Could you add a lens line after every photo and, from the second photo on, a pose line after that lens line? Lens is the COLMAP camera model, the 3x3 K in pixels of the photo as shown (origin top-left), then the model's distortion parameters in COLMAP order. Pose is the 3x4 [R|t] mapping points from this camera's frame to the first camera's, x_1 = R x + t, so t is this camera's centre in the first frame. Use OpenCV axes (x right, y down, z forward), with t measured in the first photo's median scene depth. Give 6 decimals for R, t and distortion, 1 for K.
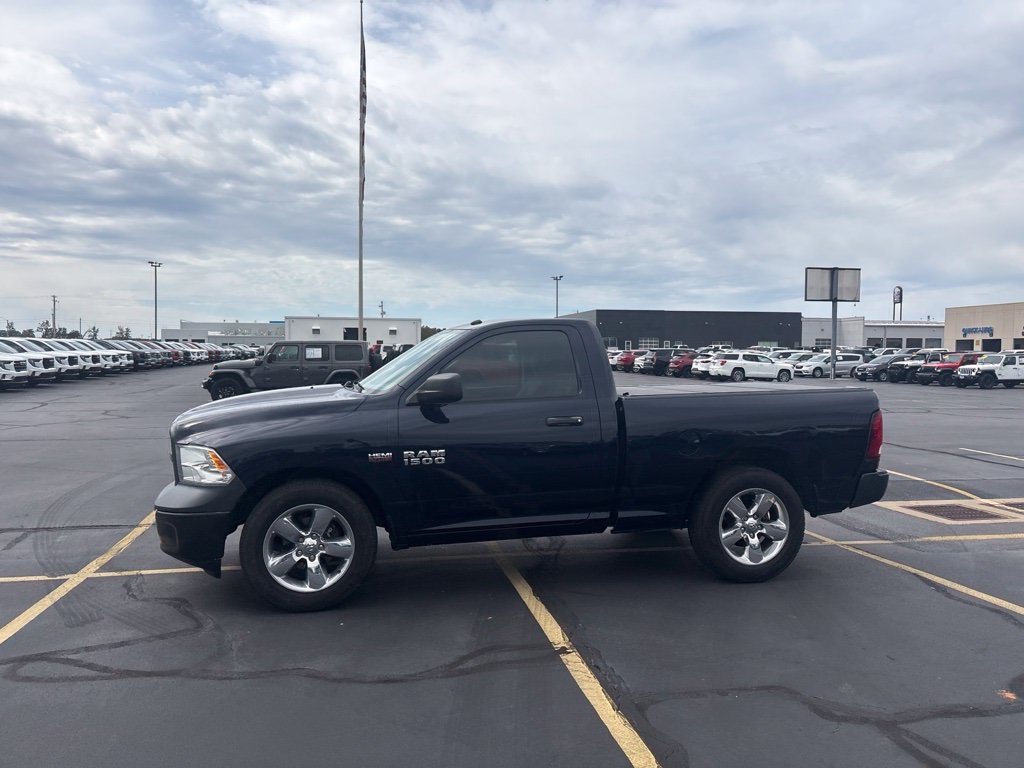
lens RADIAL K [[779.2, 0, 510.4], [0, 779.2, 376.8], [0, 0, 1]] dist [0.033020, -0.022295]
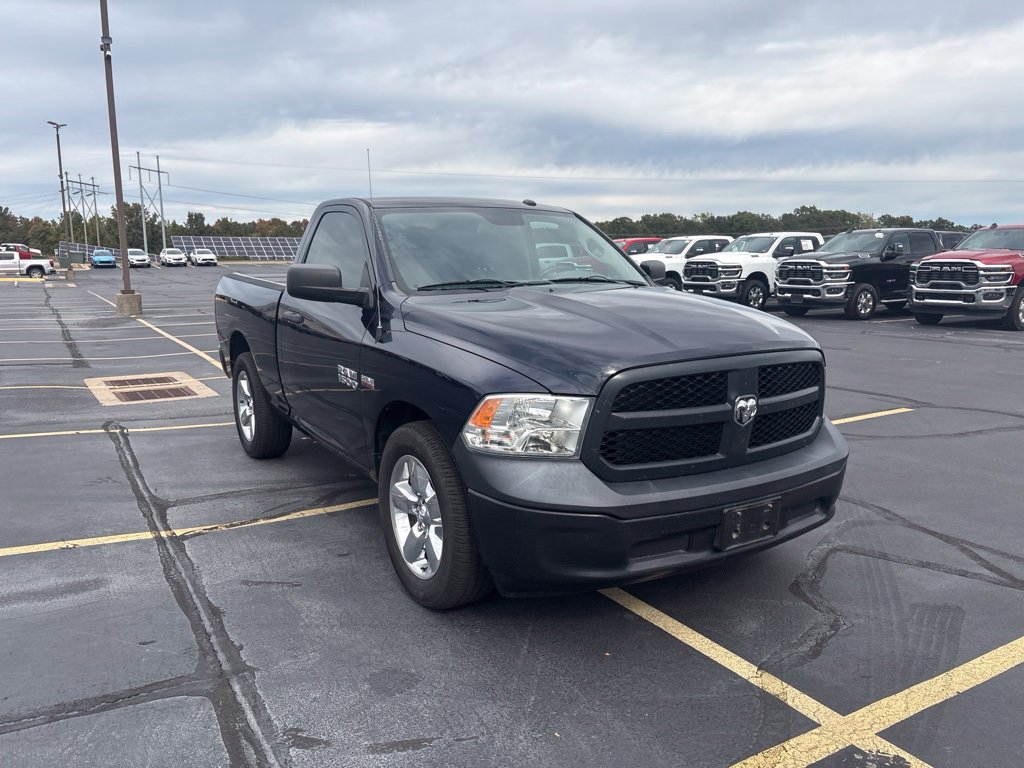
lens RADIAL K [[779.2, 0, 505.3], [0, 779.2, 382.2], [0, 0, 1]] dist [0.033020, -0.022295]
pose [[-0.326124, -0.155329, 0.932478, -0.853920], [0.024146, 0.984718, 0.172475, -0.025565], [-0.945018, 0.078764, -0.317390, 1.287106]]
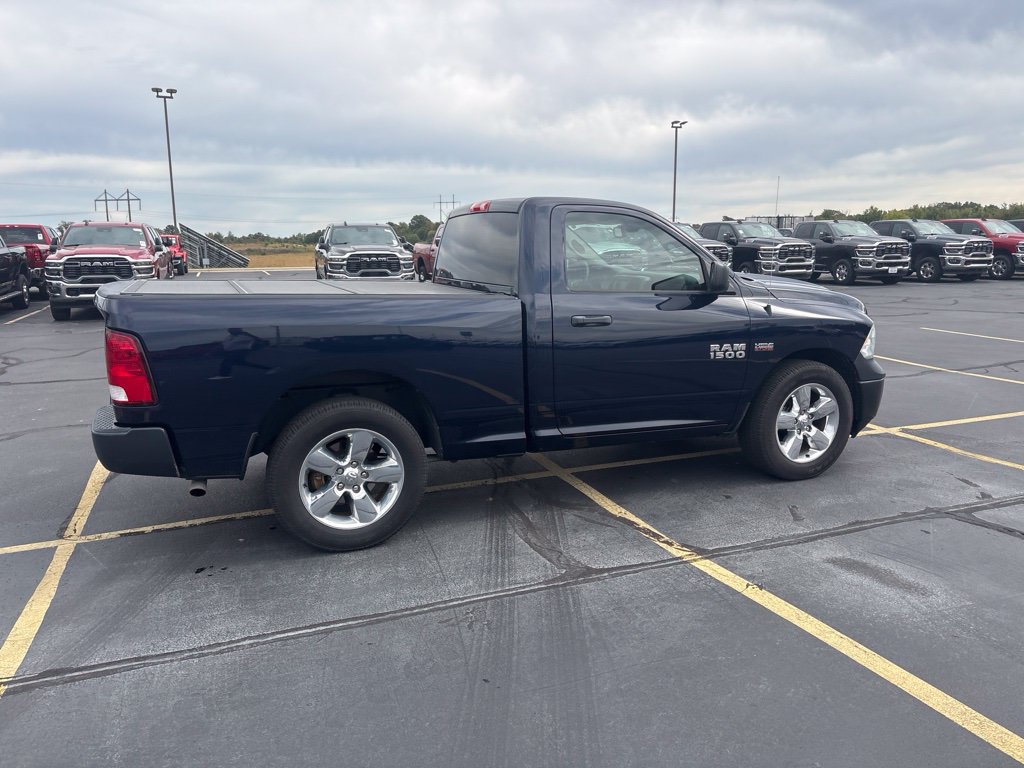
lens RADIAL K [[779.2, 0, 517.1], [0, 779.2, 389.5], [0, 0, 1]] dist [0.033020, -0.022295]
pose [[-0.983434, 0.036651, -0.177521, 0.204292], [-0.001043, 0.978184, 0.207737, -0.050151], [0.181262, 0.204480, -0.961942, 1.978944]]
